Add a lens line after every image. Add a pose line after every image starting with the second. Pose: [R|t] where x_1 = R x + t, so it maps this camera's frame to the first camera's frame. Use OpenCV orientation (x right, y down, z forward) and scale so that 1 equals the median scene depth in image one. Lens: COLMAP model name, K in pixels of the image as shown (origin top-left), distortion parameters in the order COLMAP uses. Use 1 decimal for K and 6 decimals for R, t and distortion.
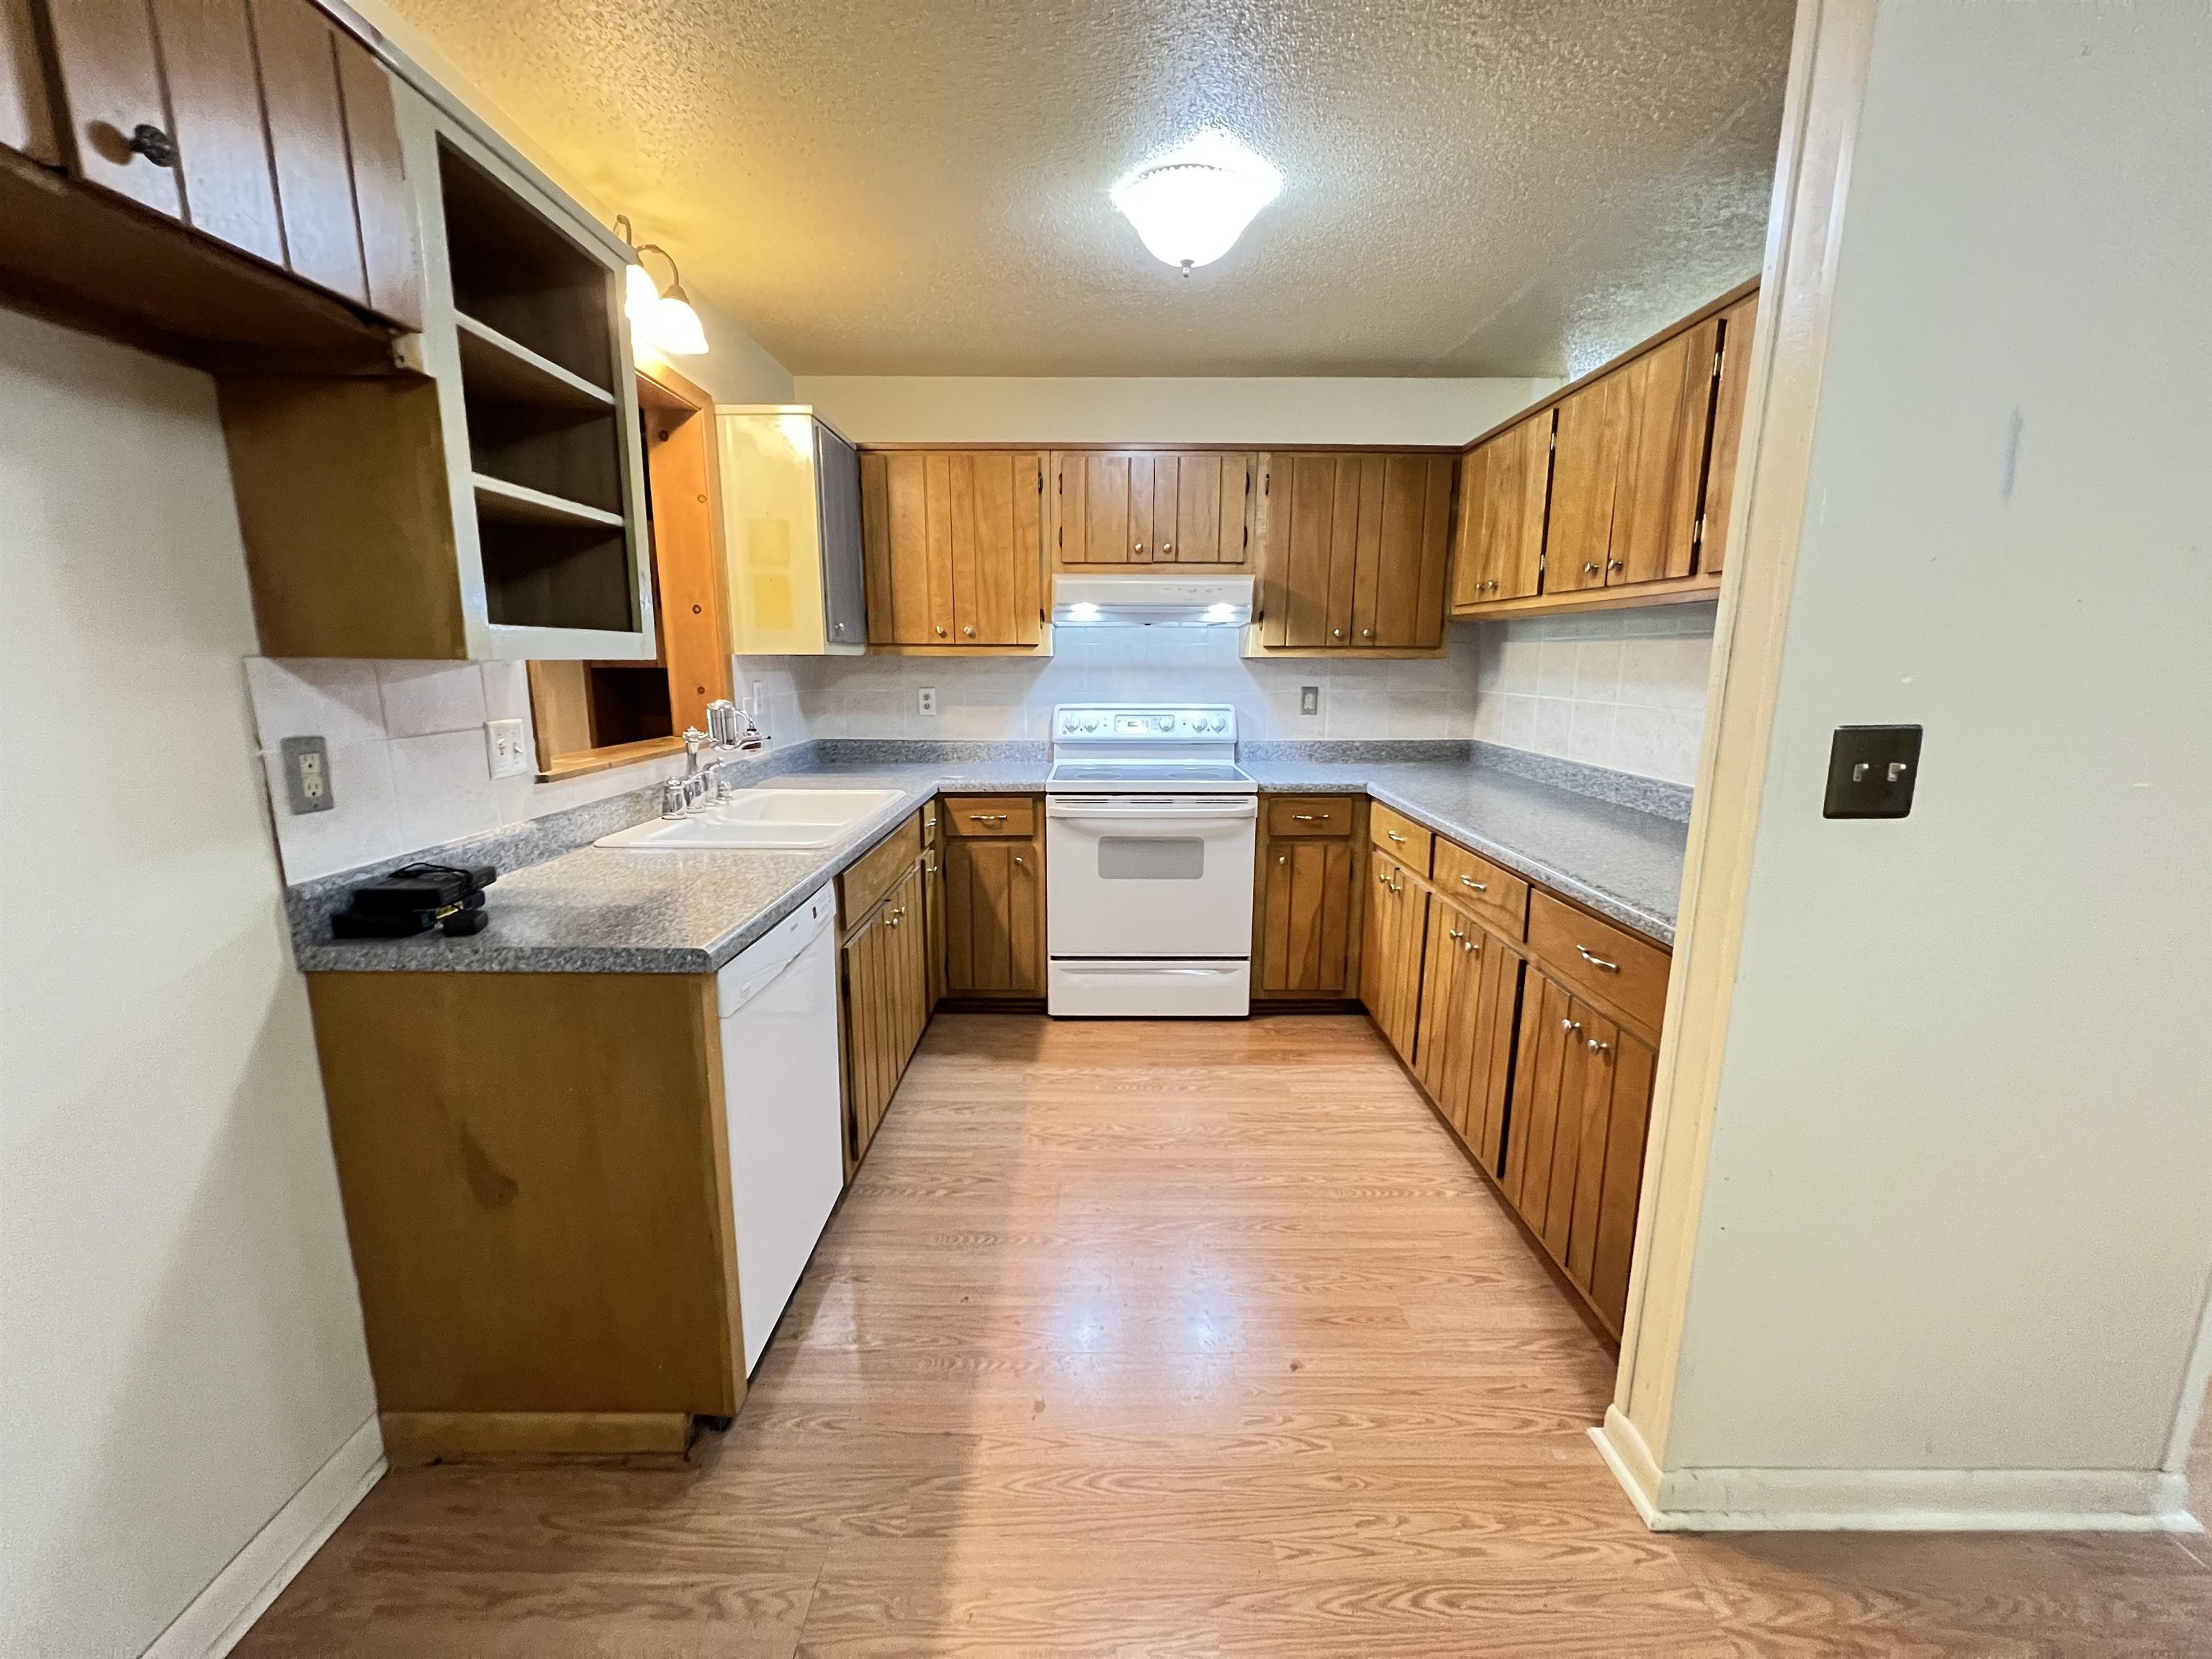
lens RADIAL K [[885.0, 0, 1096.5], [0, 885.0, 825.3], [0, 0, 1]] dist [-0.003861, 0.001217]
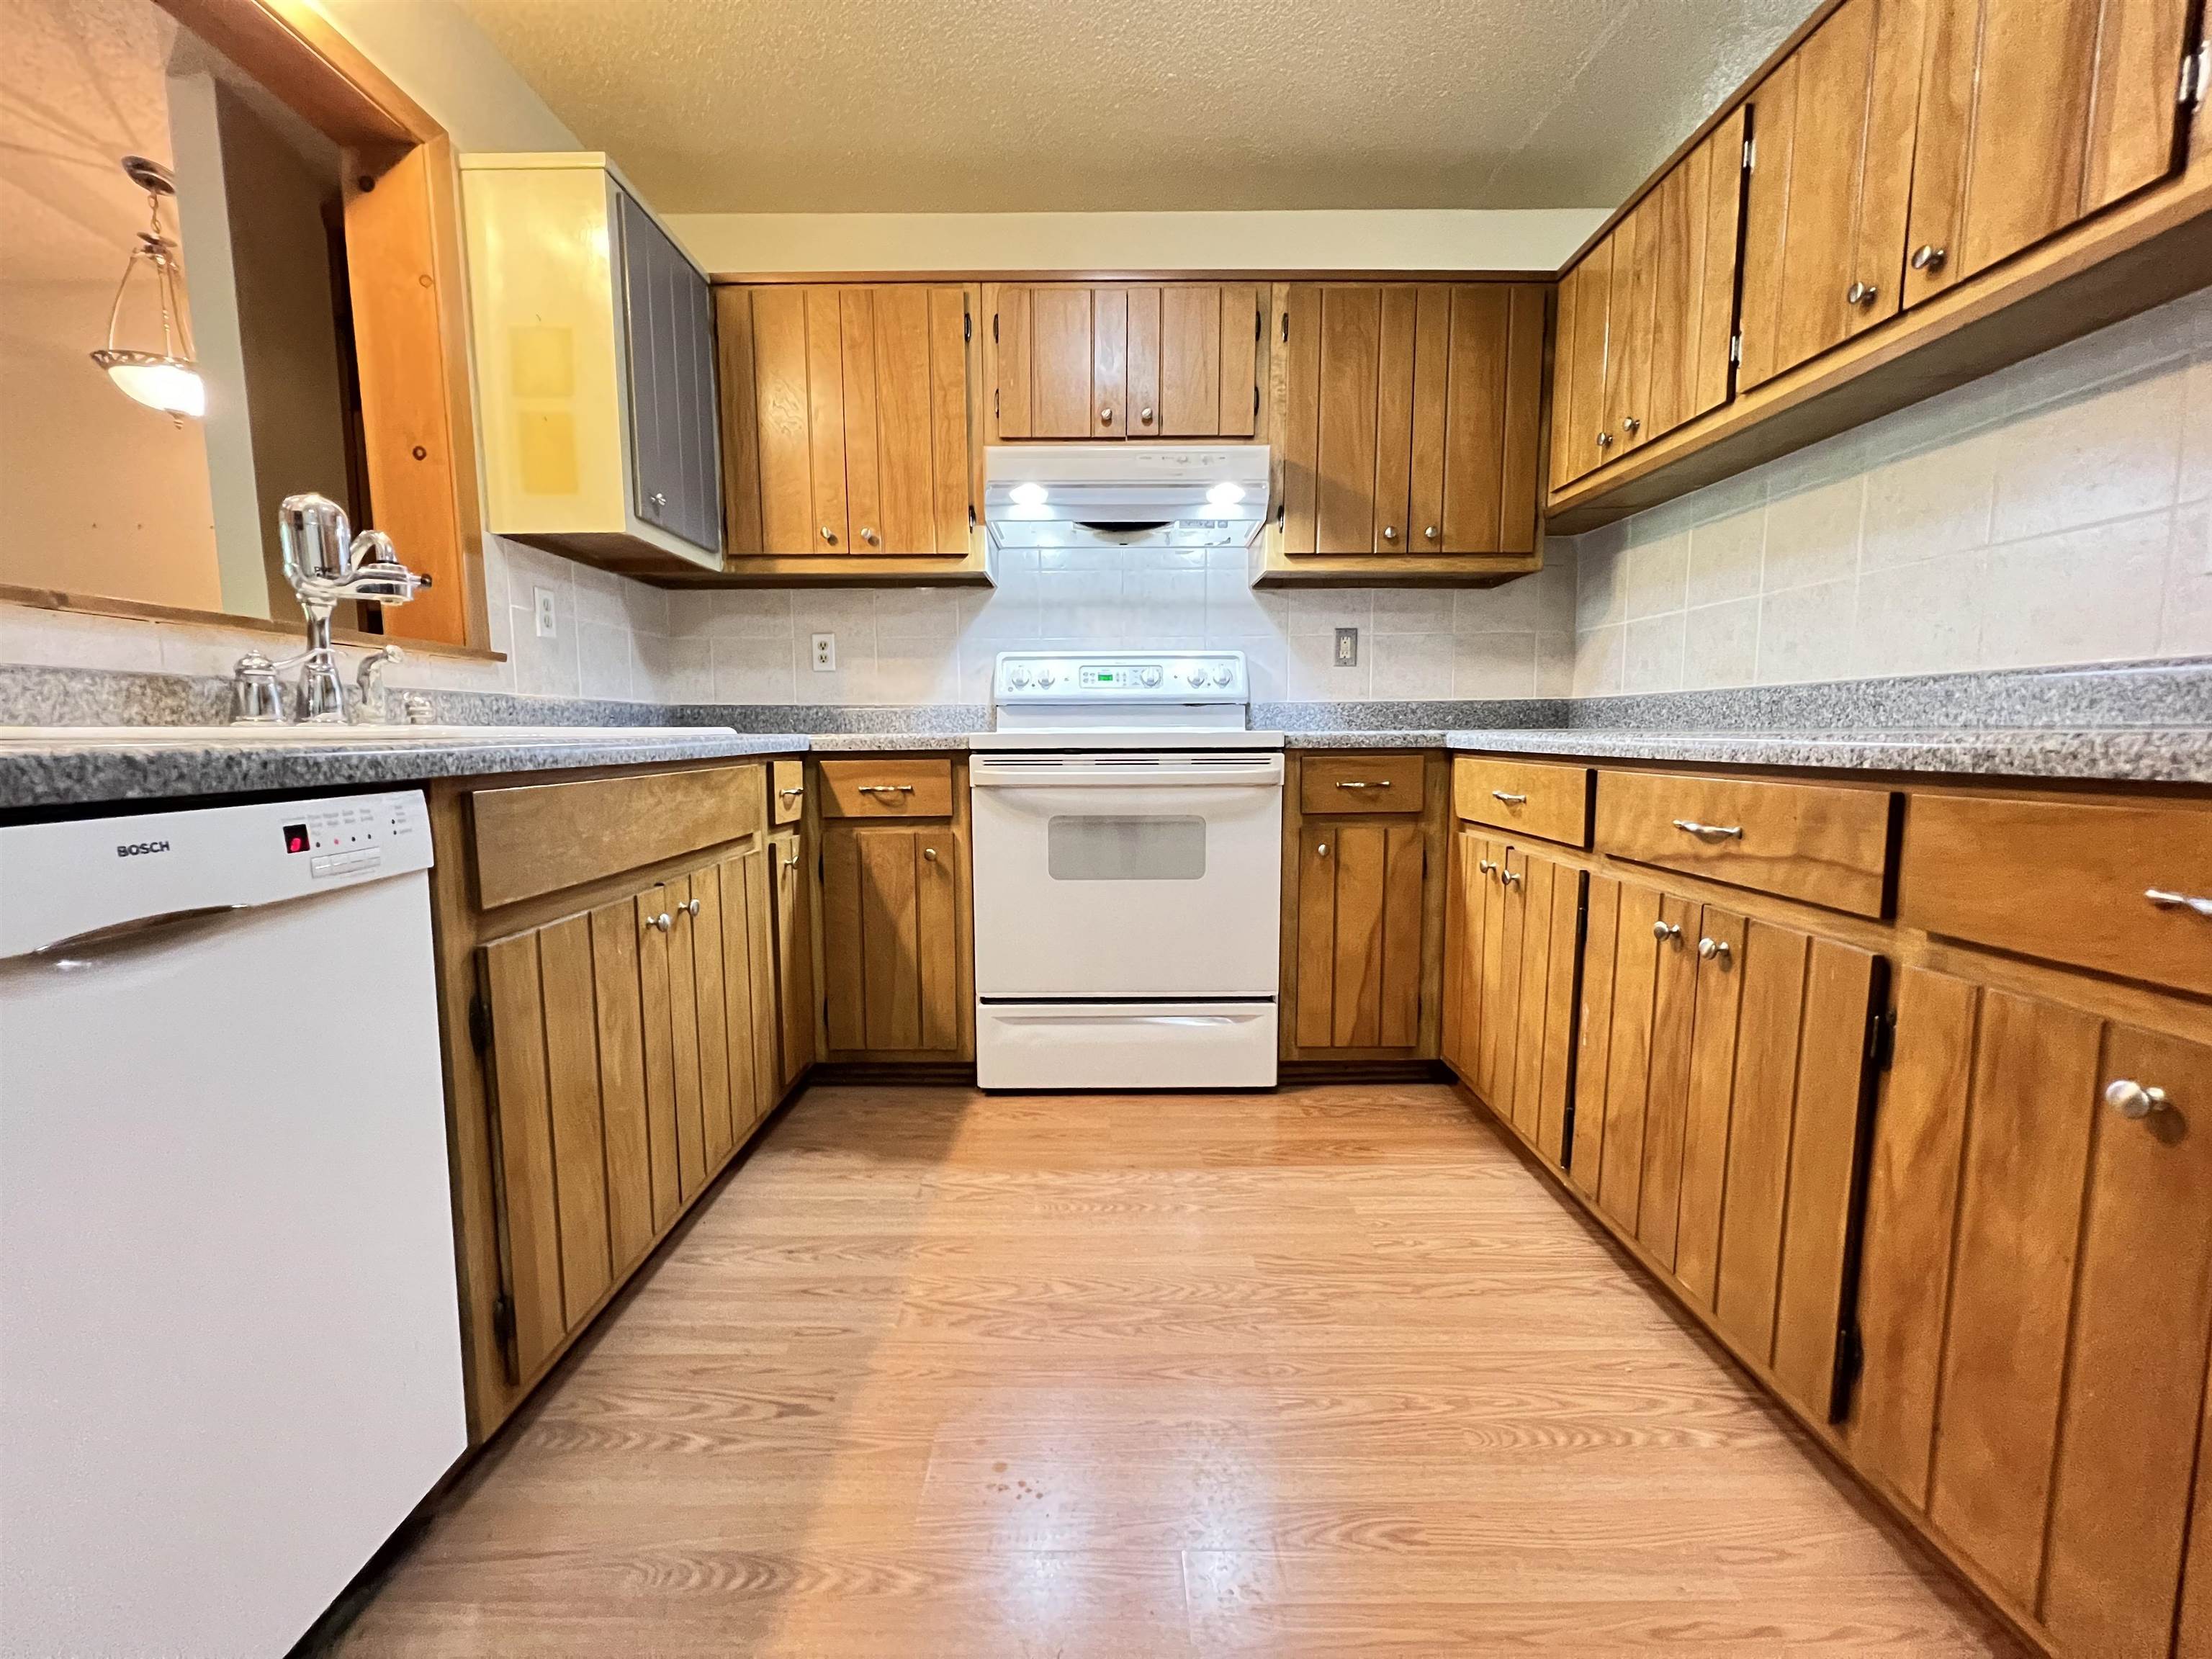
lens RADIAL K [[885.0, 0, 1097.6], [0, 885.0, 825.3], [0, 0, 1]] dist [-0.003861, 0.001217]
pose [[0.999976, -0.006833, 0.001461, 0.043137], [0.006928, 0.996731, -0.080493, 0.082973], [-0.000906, 0.080501, 0.996754, 0.368709]]
